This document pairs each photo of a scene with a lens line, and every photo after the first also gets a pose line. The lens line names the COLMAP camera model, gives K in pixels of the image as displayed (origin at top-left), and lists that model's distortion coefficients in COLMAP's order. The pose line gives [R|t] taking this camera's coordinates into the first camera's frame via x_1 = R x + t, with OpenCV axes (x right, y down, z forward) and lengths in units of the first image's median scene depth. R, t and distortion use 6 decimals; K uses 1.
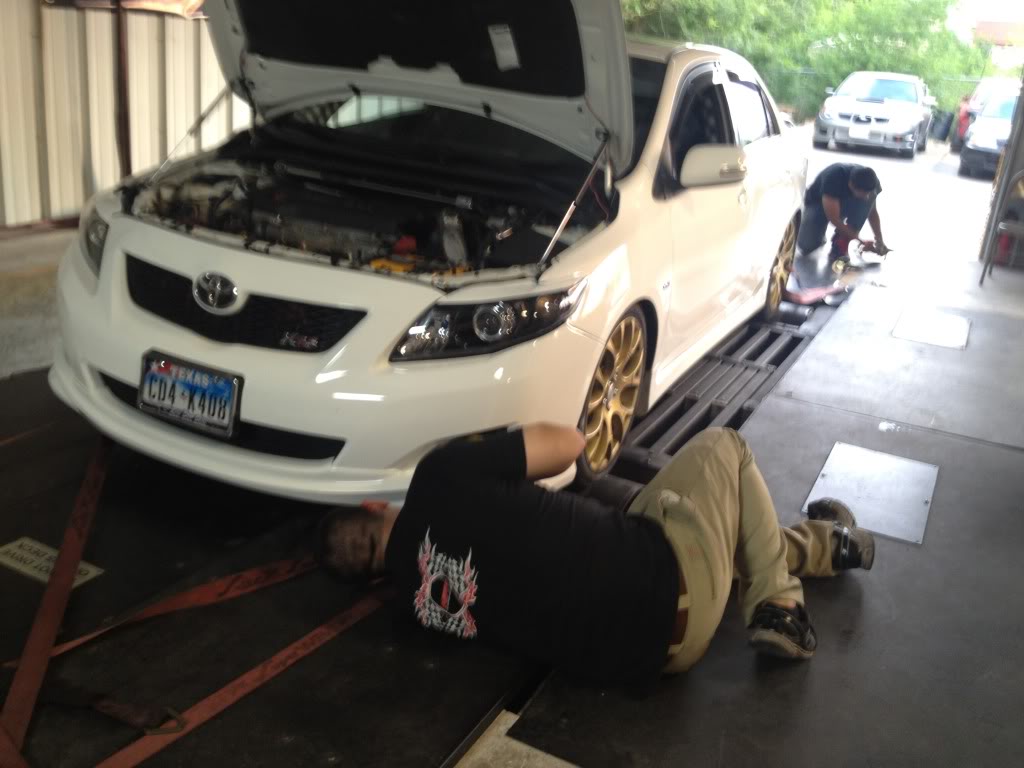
lens RADIAL K [[988.7, 0, 499.3], [0, 988.7, 384.4], [0, 0, 1]] dist [0.163817, -0.439170]
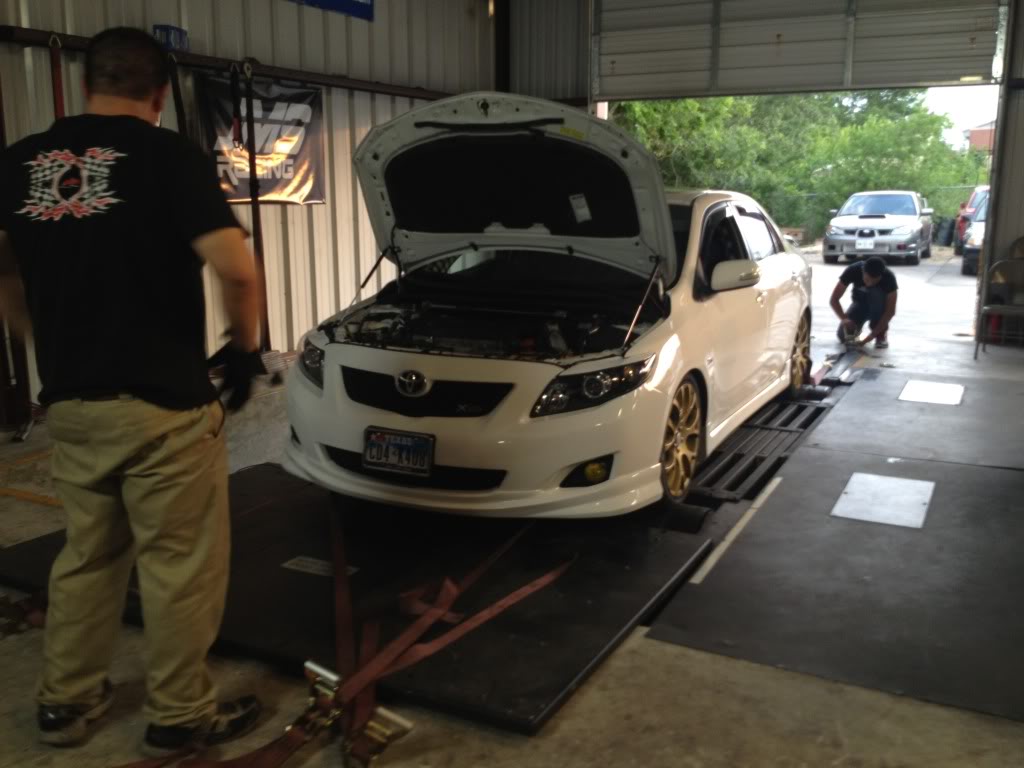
lens RADIAL K [[988.7, 0, 499.3], [0, 988.7, 384.4], [0, 0, 1]] dist [0.163817, -0.439170]
pose [[0.995581, -0.088320, -0.031895, -0.076666], [0.082897, 0.986203, -0.143289, 0.099156], [0.044110, 0.140012, 0.989167, -0.347616]]
